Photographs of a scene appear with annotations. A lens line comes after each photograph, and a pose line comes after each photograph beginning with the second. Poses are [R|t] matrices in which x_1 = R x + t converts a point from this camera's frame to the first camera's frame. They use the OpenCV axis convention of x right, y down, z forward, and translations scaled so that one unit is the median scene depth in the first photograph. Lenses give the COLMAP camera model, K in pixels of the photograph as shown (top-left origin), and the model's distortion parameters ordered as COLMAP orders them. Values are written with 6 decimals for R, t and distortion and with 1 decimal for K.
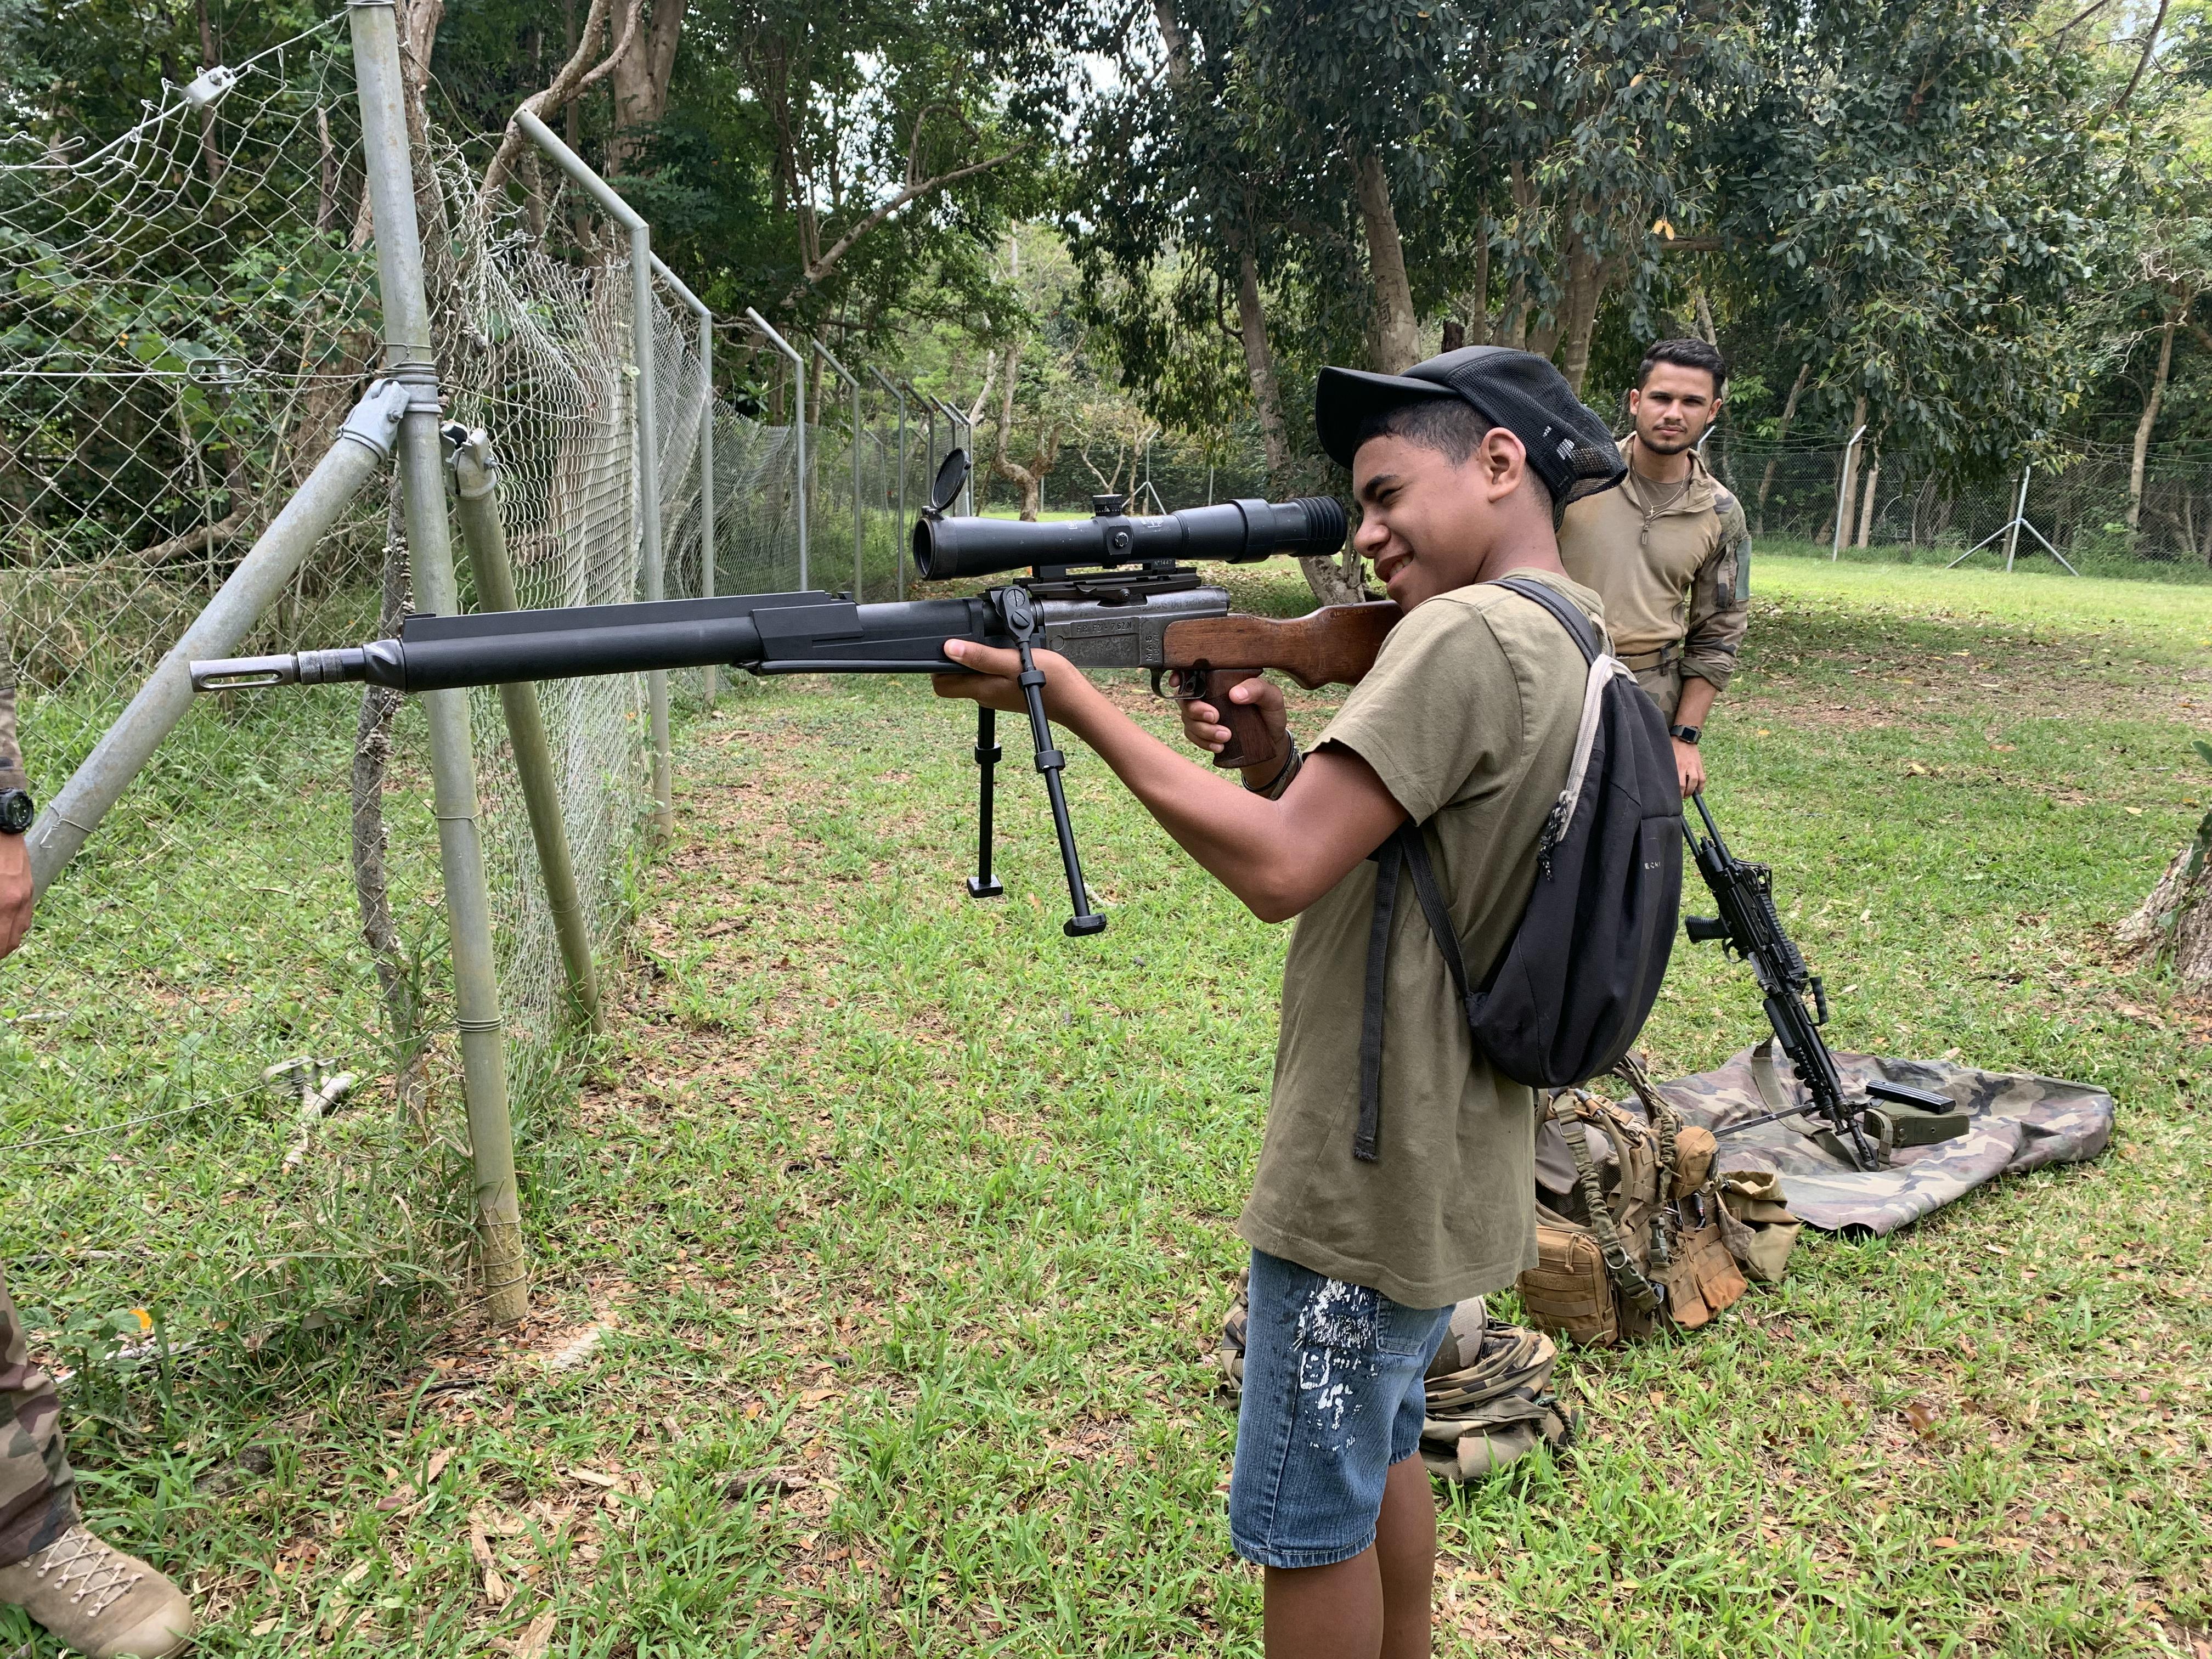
lens RADIAL K [[1708.9, 0, 1096.0], [0, 1708.9, 819.7], [0, 0, 1]] dist [0.051765, -0.039546]
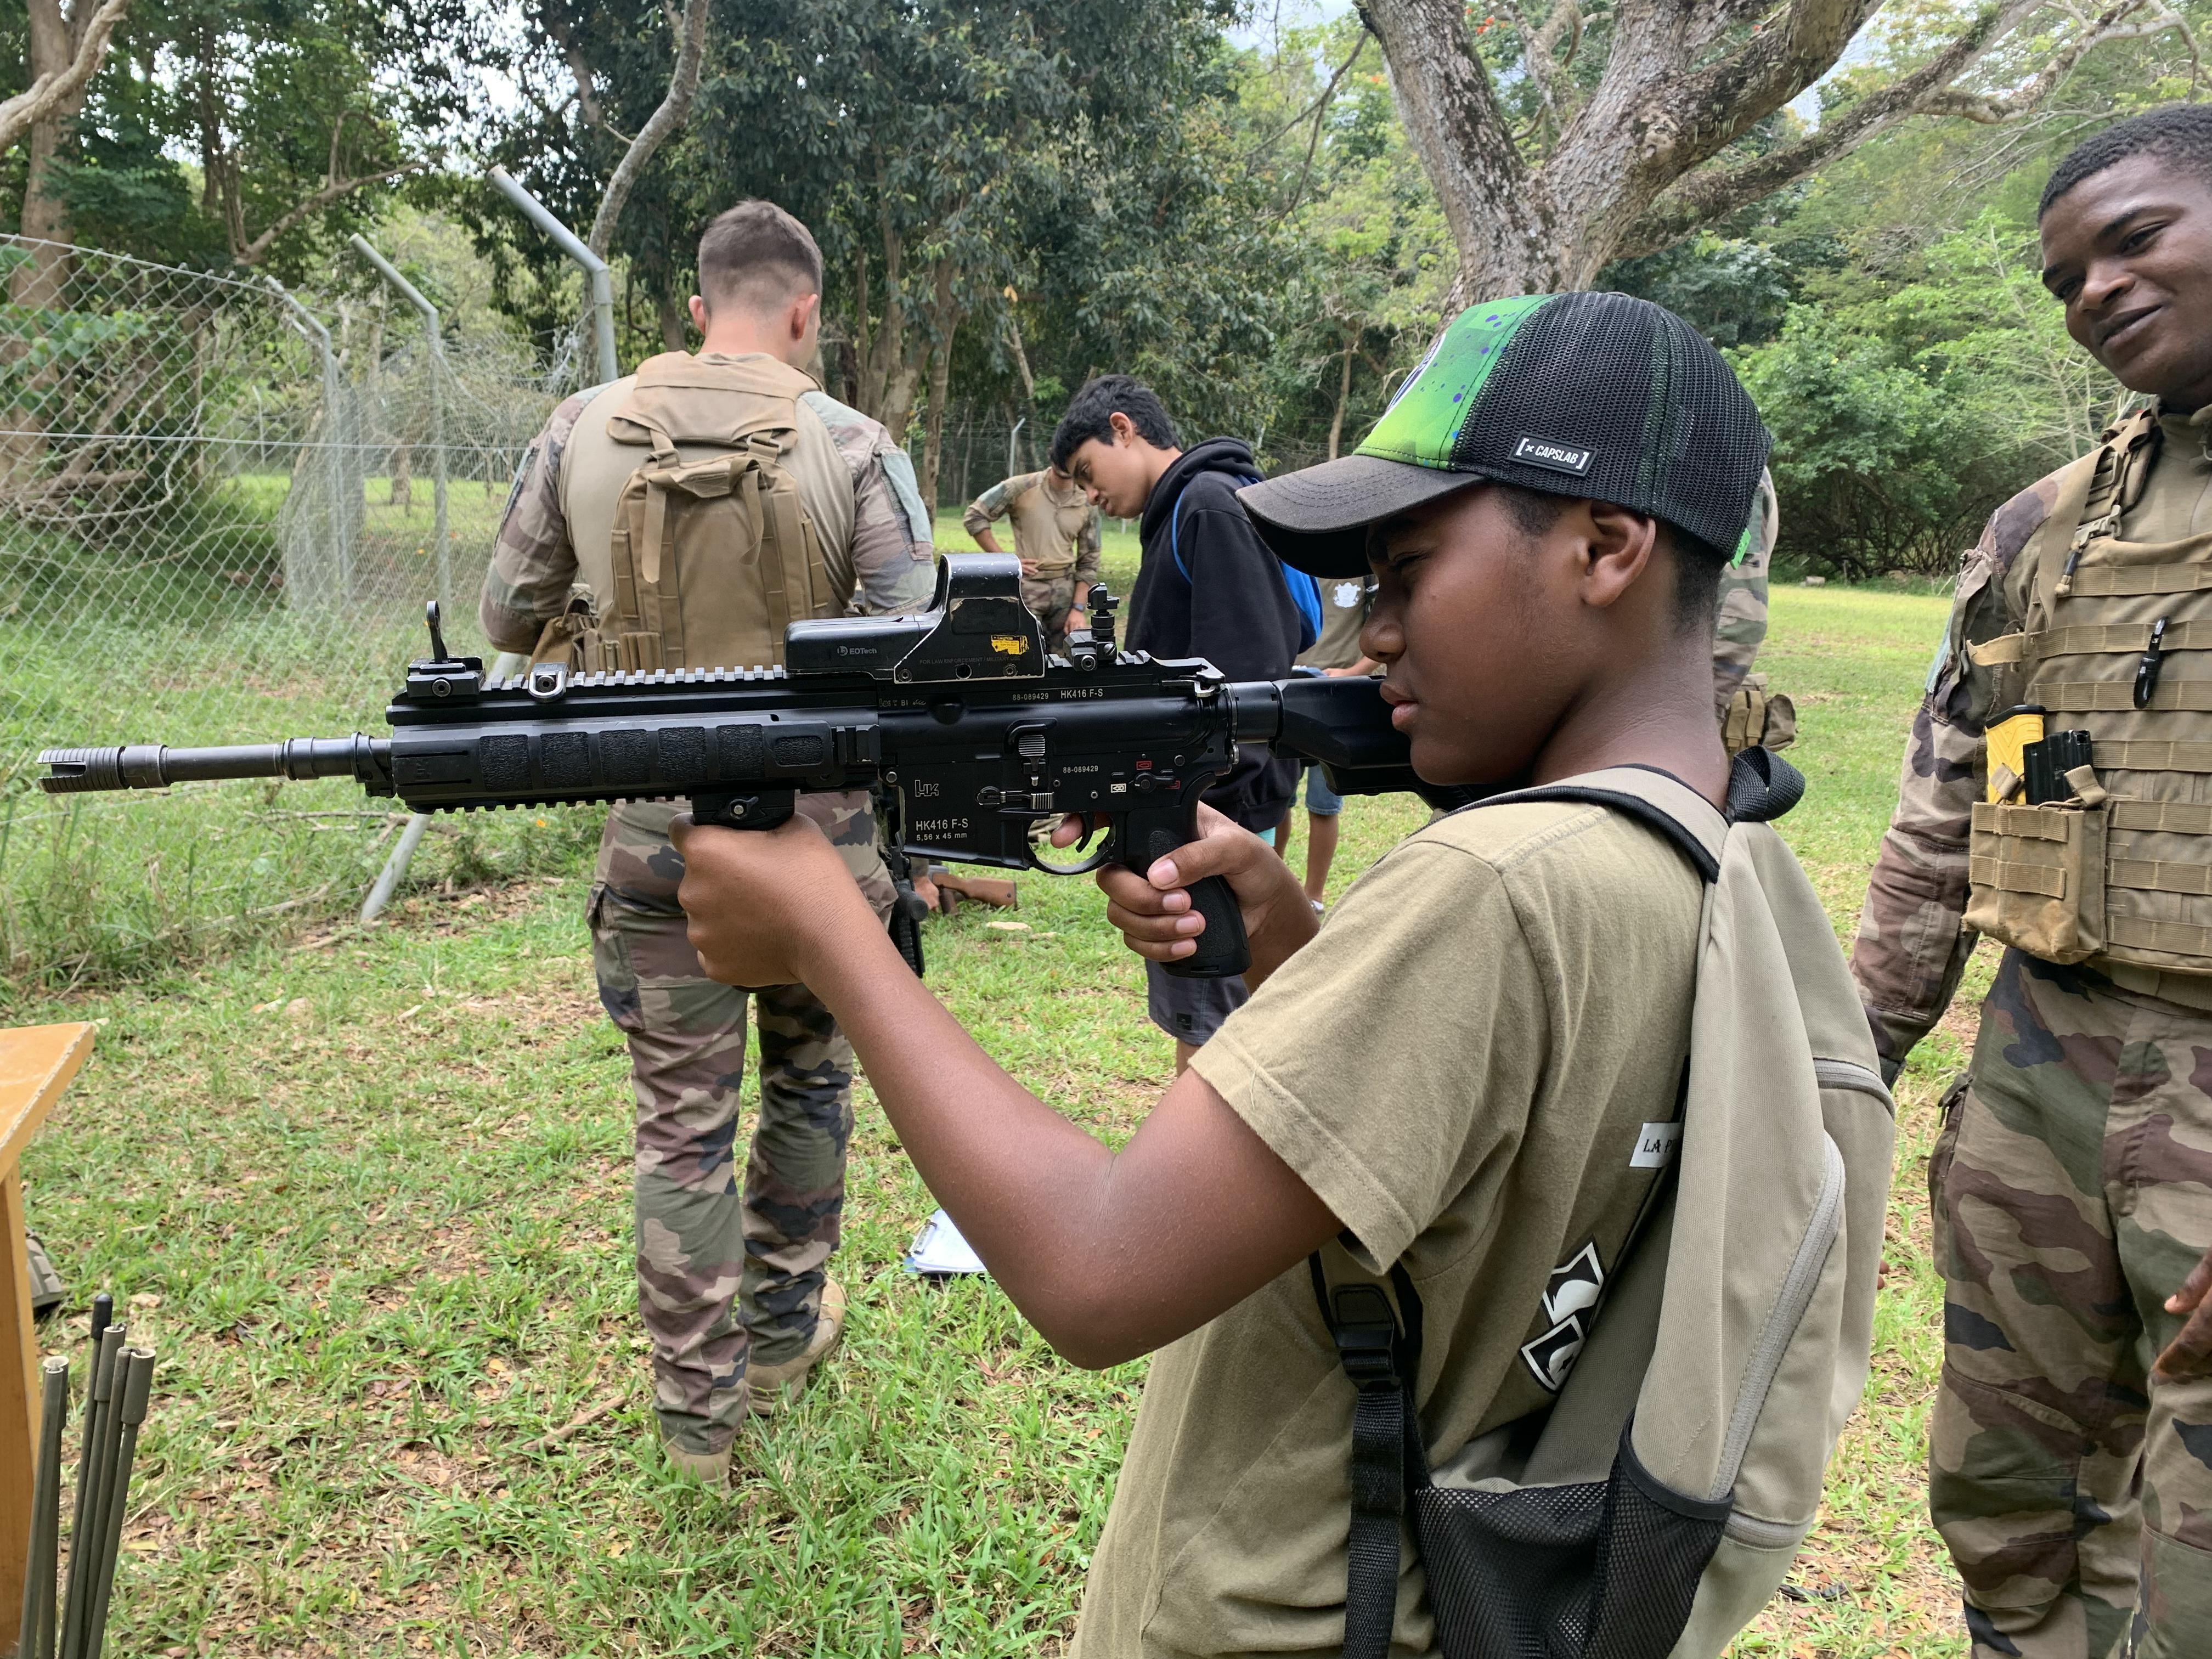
lens RADIAL K [[1708.9, 0, 1095.7], [0, 1708.9, 872.2], [0, 0, 1]] dist [0.051765, -0.039546]
pose [[0.925985, -0.073859, 0.370266, -0.126719], [0.057396, 0.996819, 0.055303, 0.045827], [-0.373173, -0.029958, 0.927278, -0.276012]]
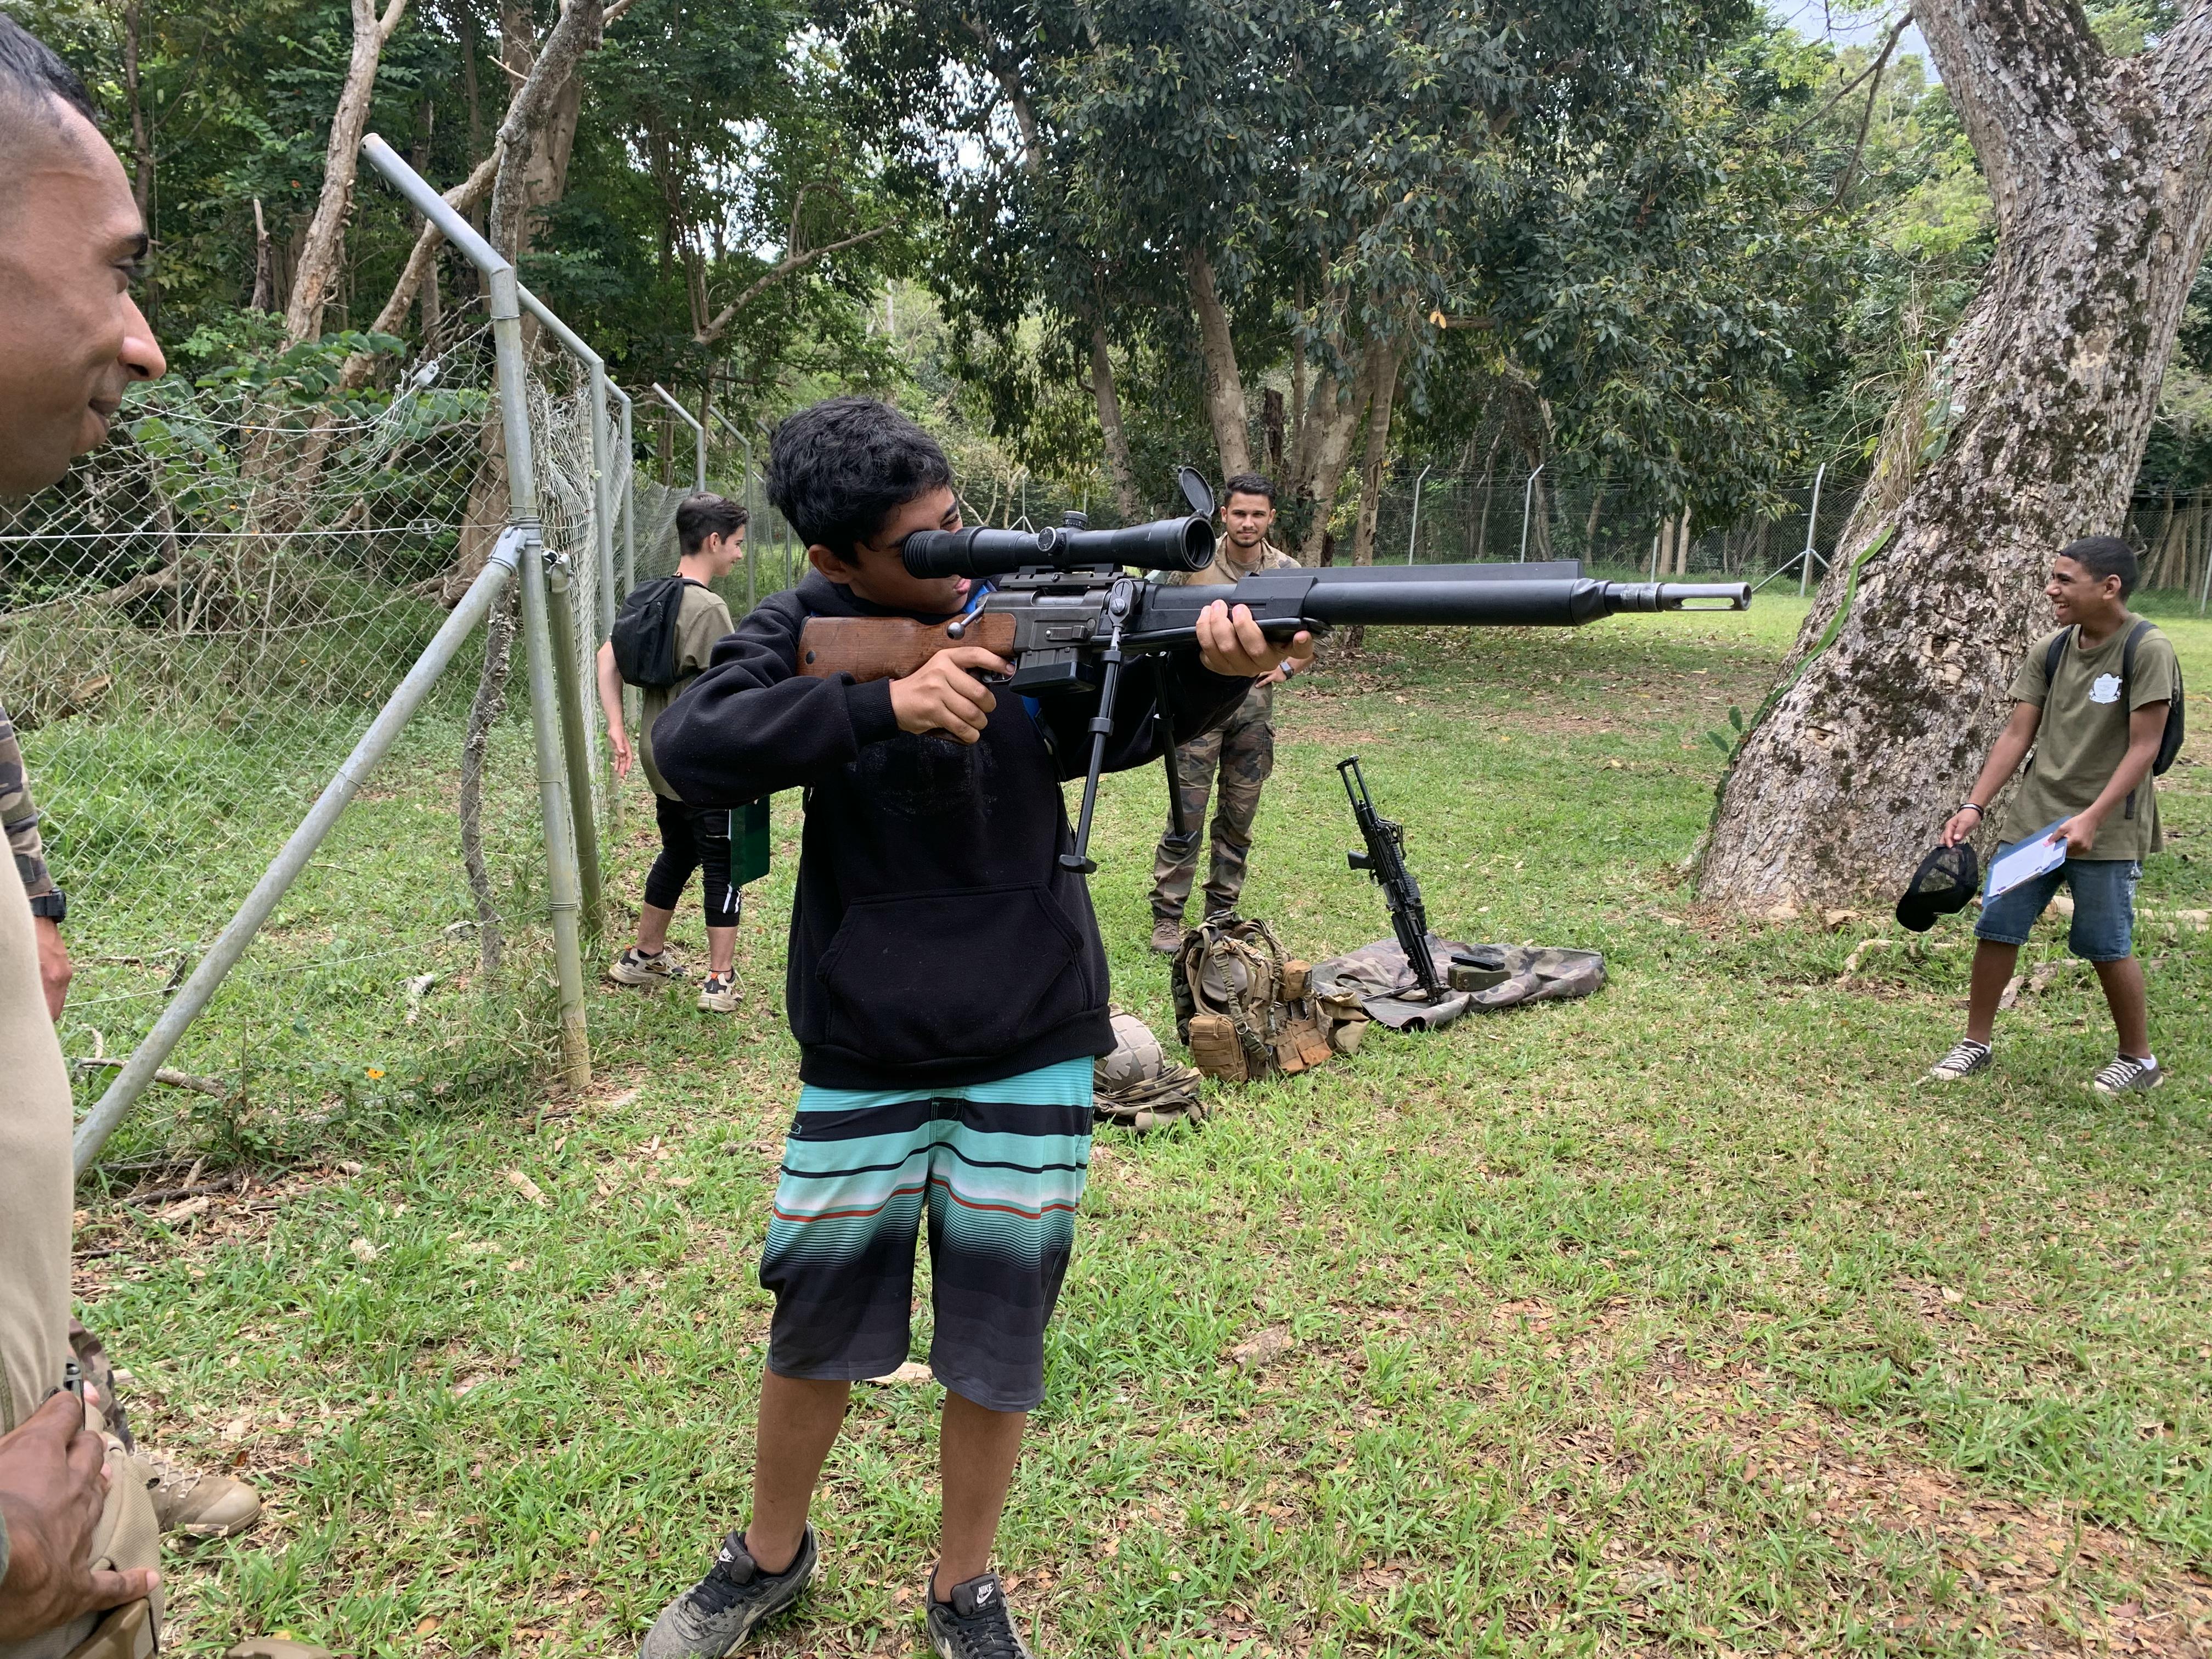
lens RADIAL K [[1708.9, 0, 1108.5], [0, 1708.9, 827.3], [0, 0, 1]] dist [0.051765, -0.039546]
pose [[0.997280, -0.018599, 0.071314, 0.009380], [0.019408, 0.999755, -0.010657, 0.012660], [-0.071099, 0.012012, 0.997397, -0.125469]]
